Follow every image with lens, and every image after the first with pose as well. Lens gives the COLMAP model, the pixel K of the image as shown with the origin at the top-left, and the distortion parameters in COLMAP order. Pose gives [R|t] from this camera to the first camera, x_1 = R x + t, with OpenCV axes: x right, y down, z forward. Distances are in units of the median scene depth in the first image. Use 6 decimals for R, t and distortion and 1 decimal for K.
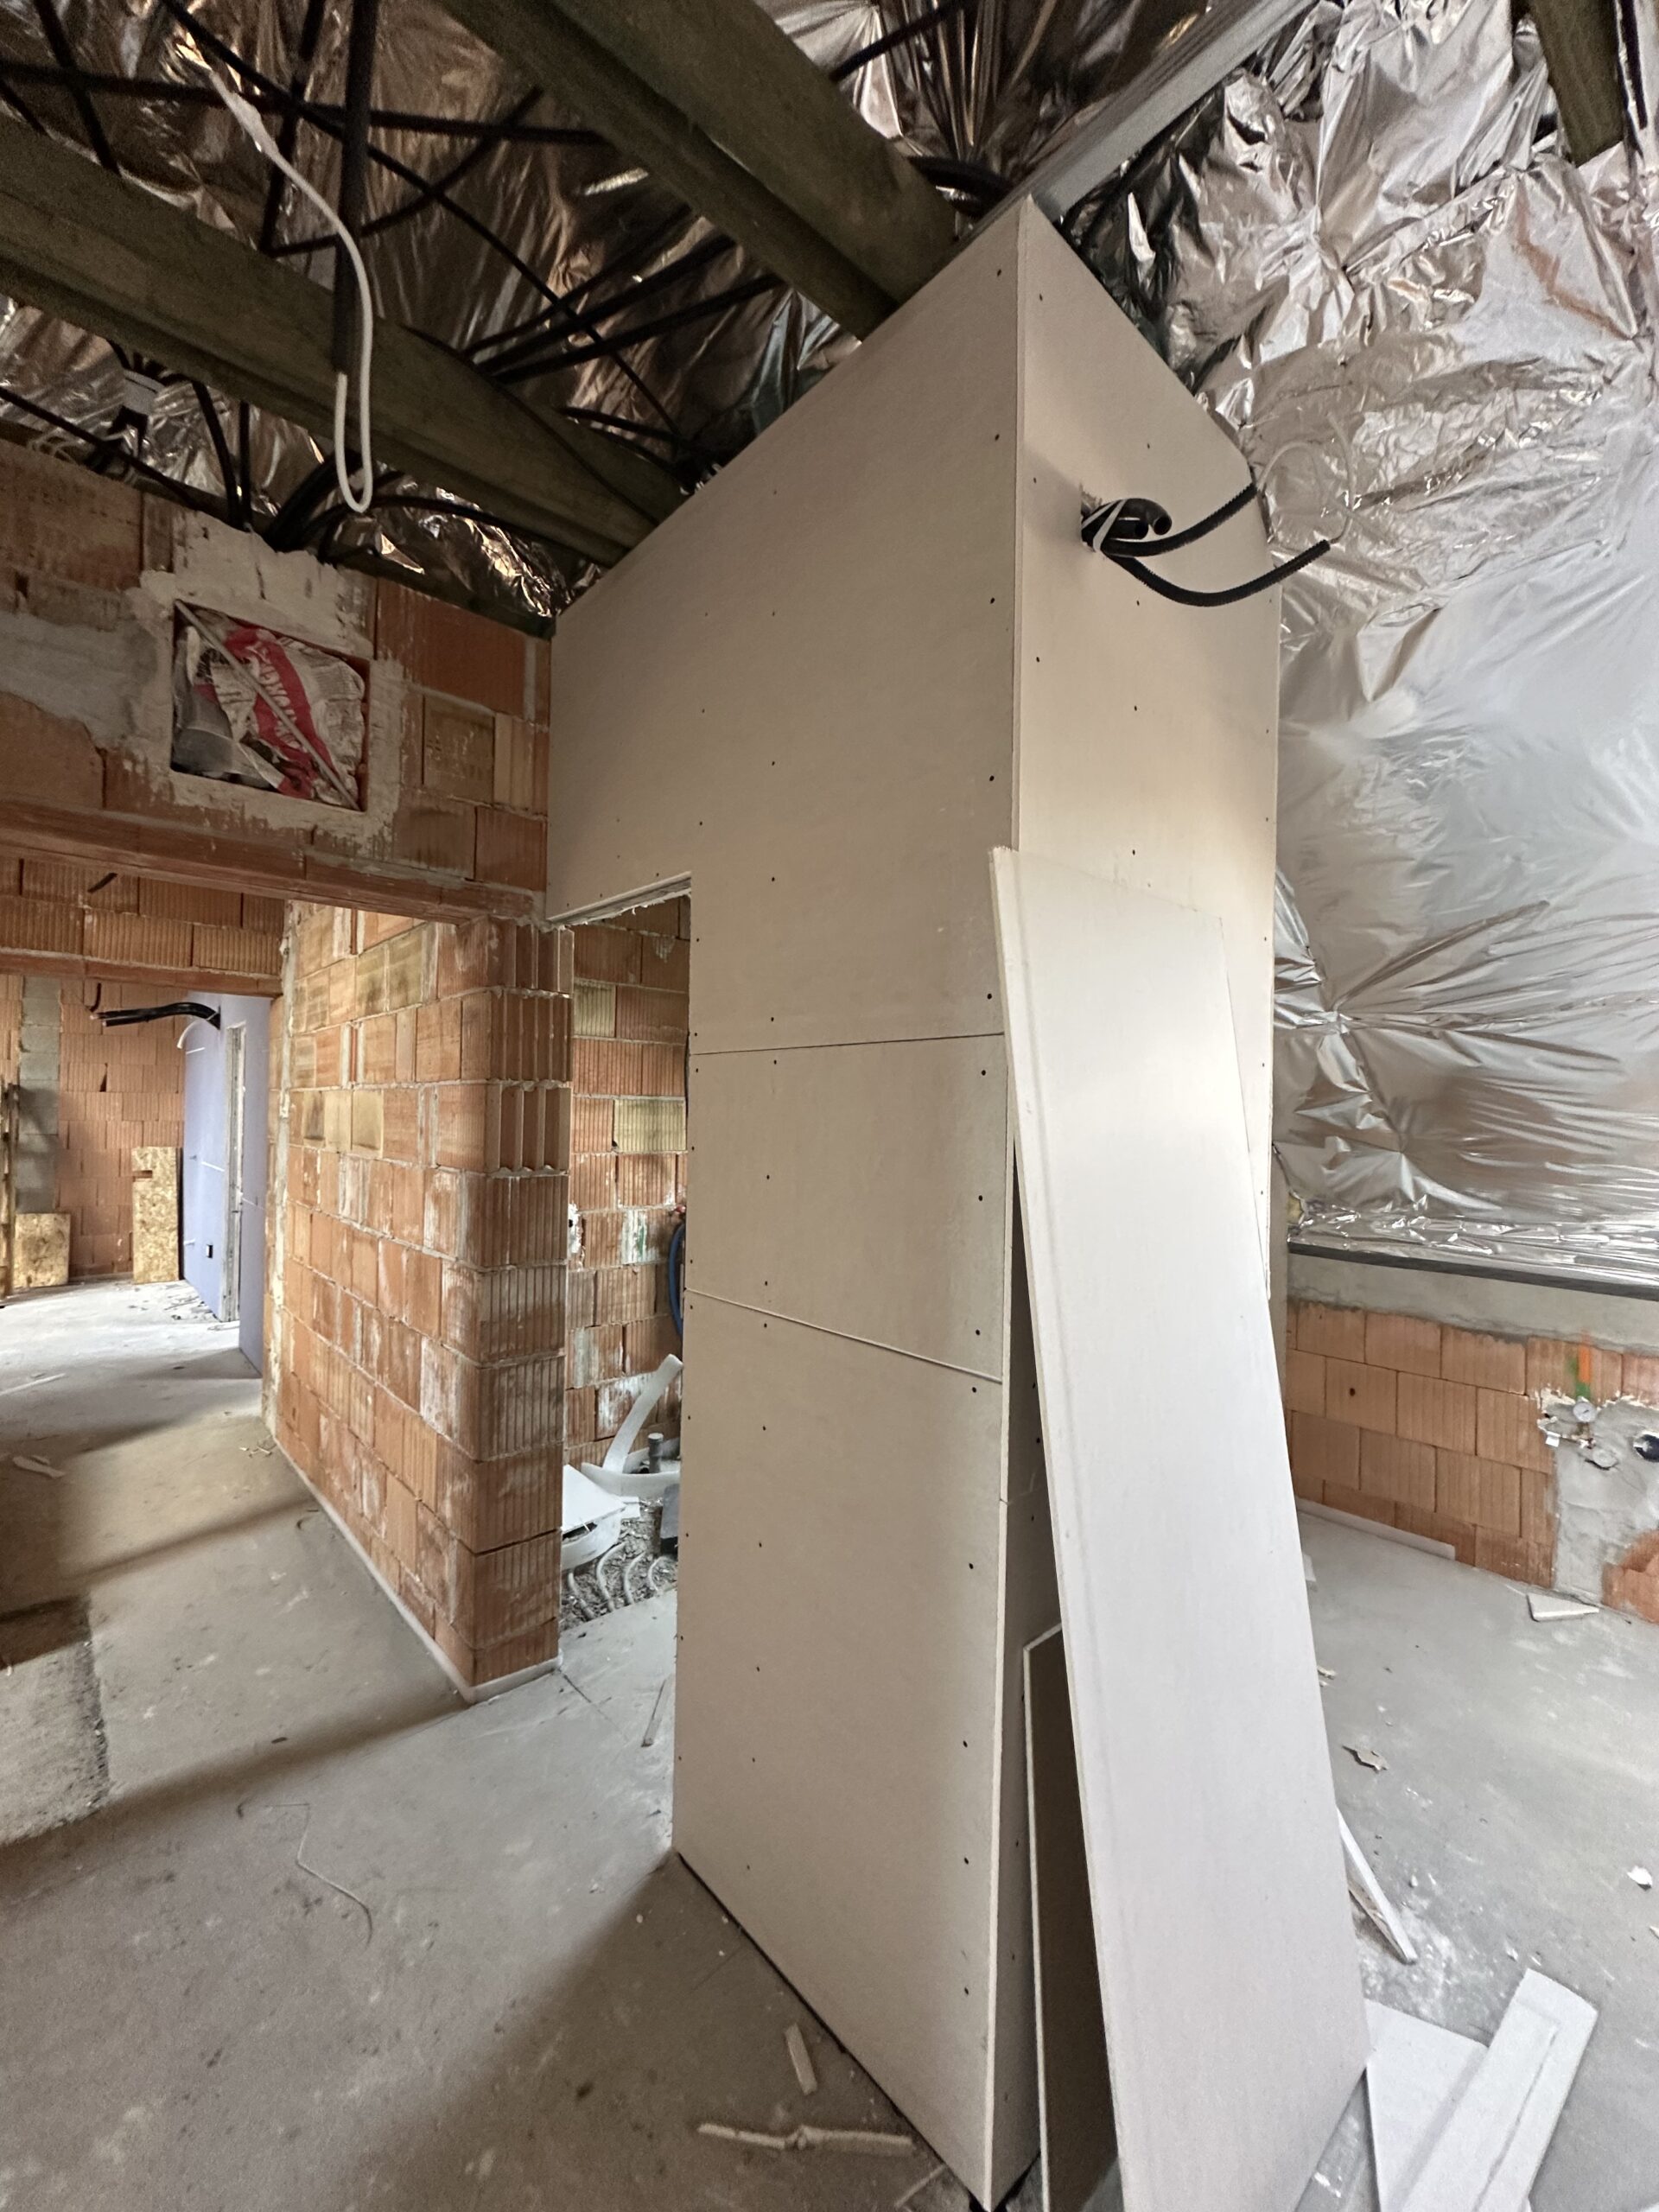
lens RADIAL K [[883.4, 0, 830.3], [0, 883.4, 1104.9], [0, 0, 1]] dist [-0.004146, 0.000708]
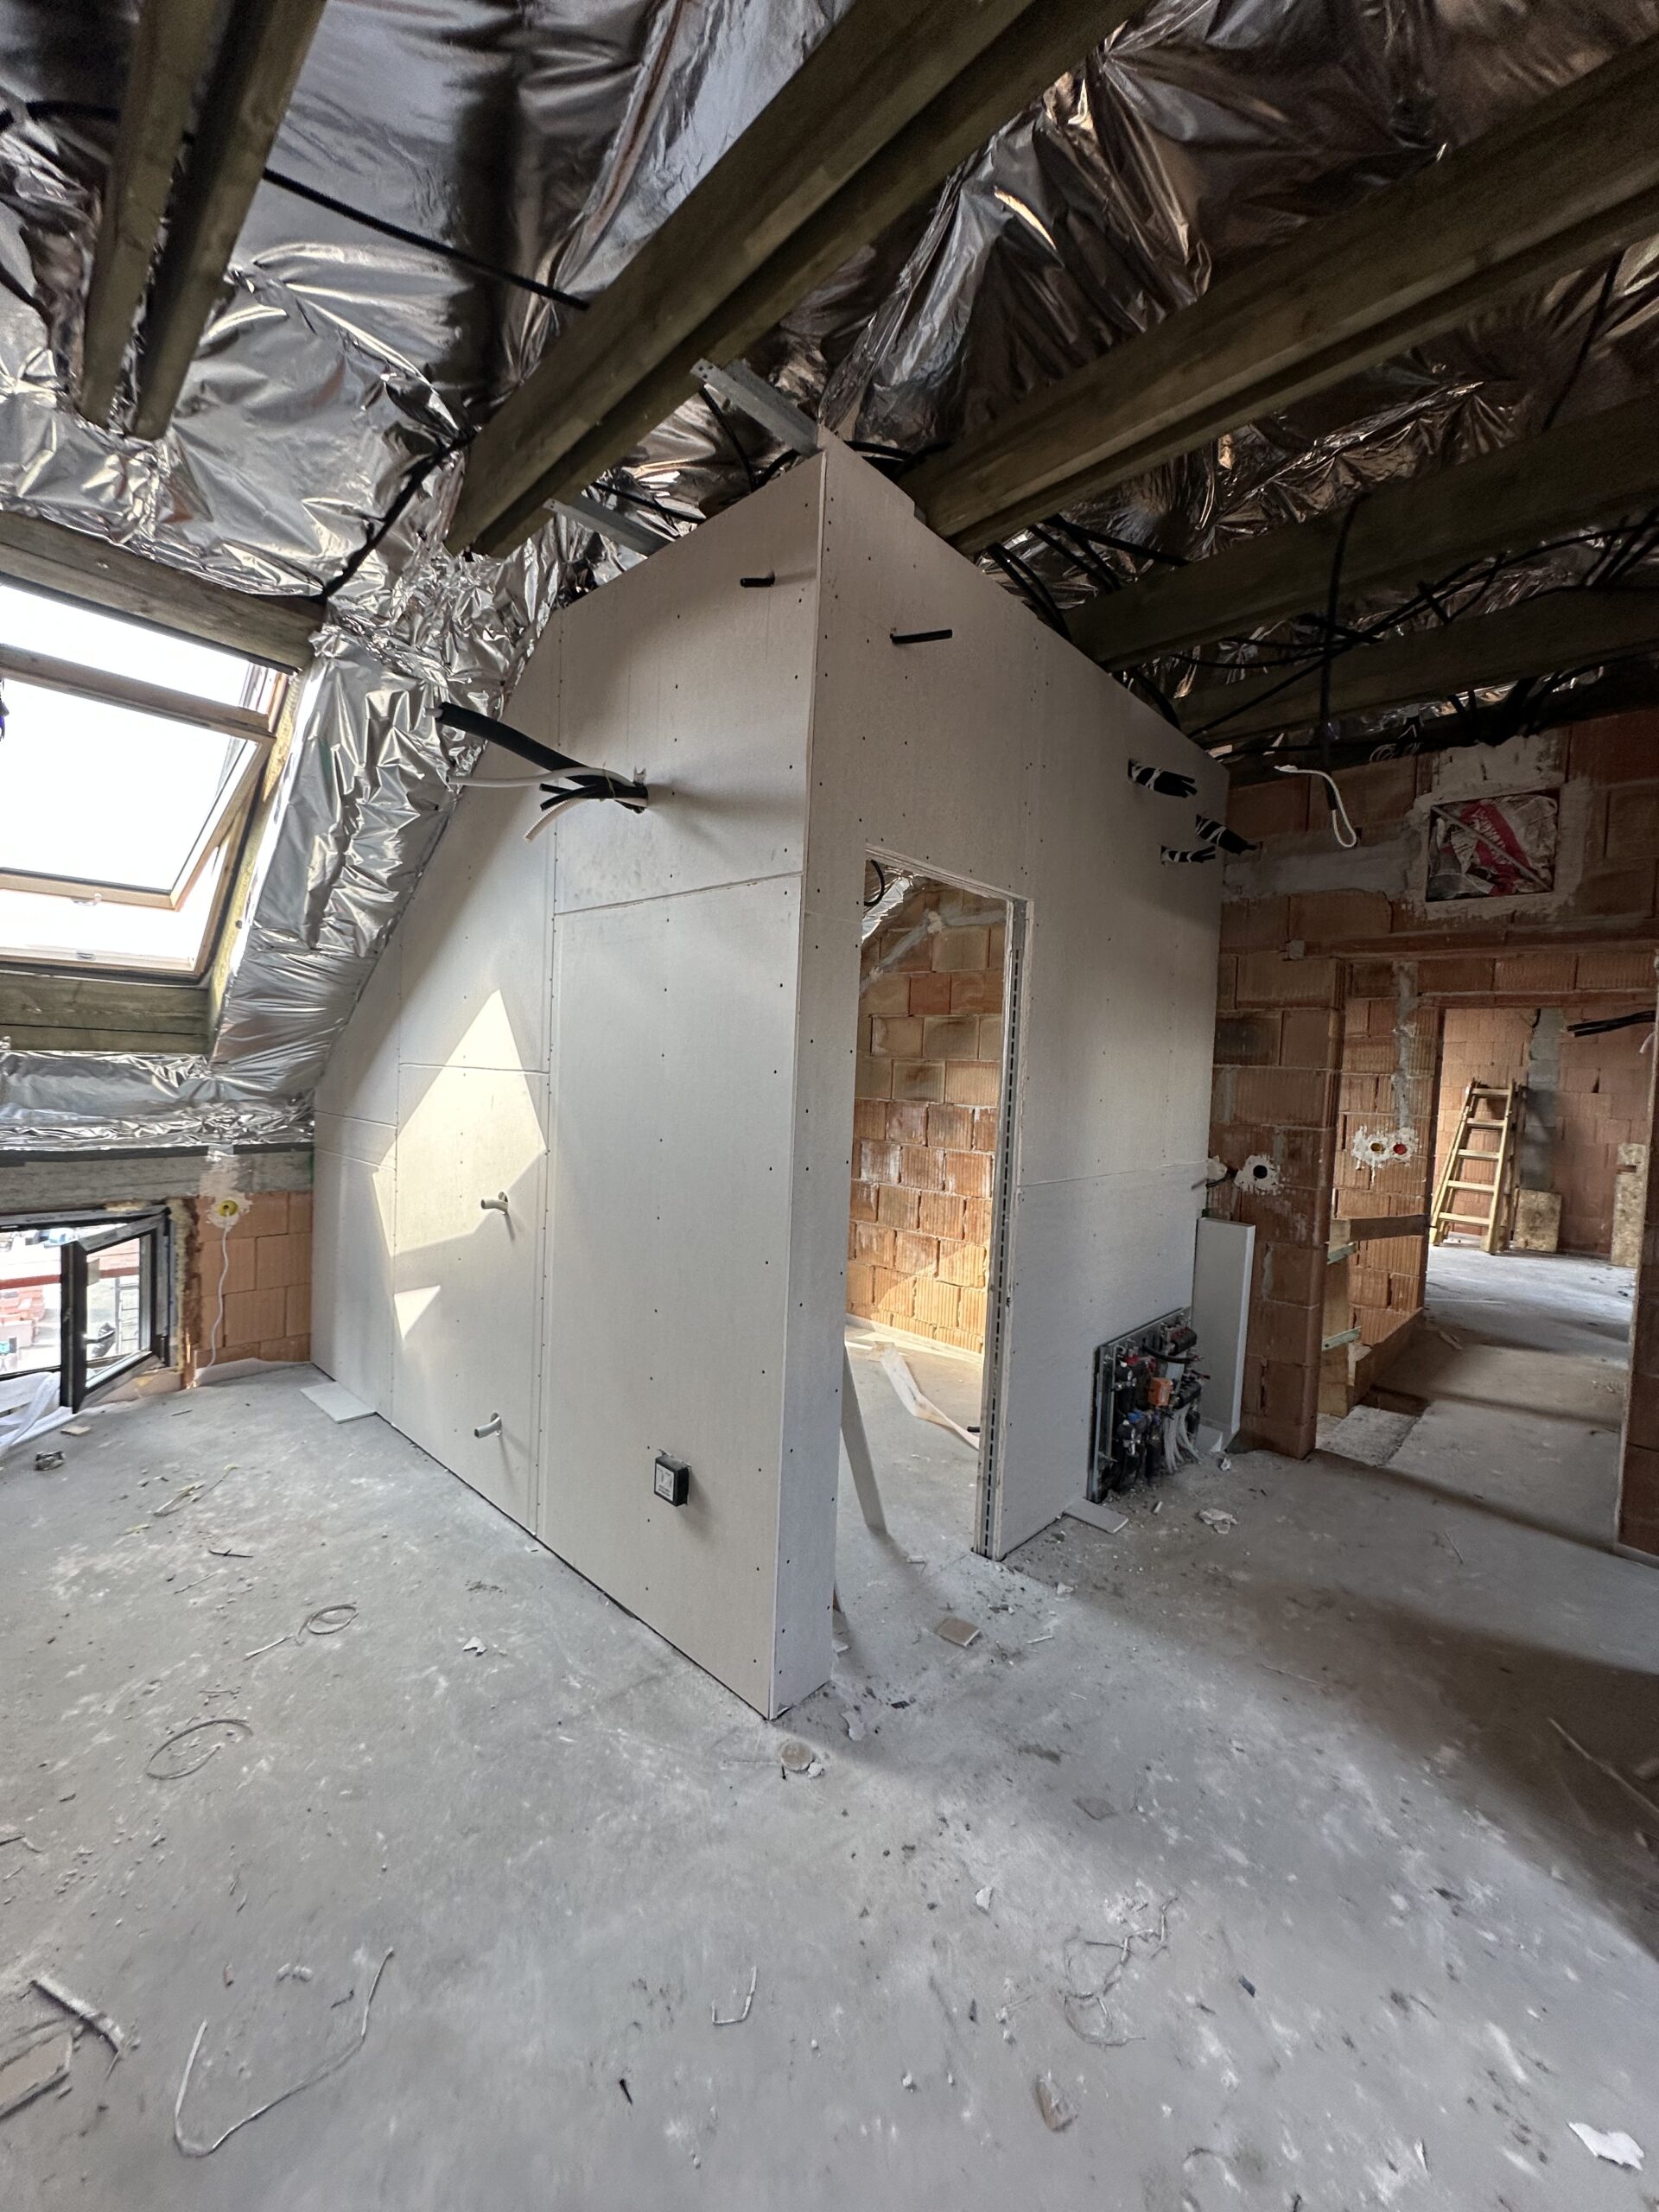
lens RADIAL K [[875.0, 0, 824.5], [0, 875.0, 1108.1], [0, 0, 1]] dist [-0.005379, -0.000010]
pose [[0.074695, 0.027551, -0.996826, 0.825774], [-0.031901, 0.999173, 0.025226, 0.029981], [0.996696, 0.029916, 0.075512, -0.301586]]
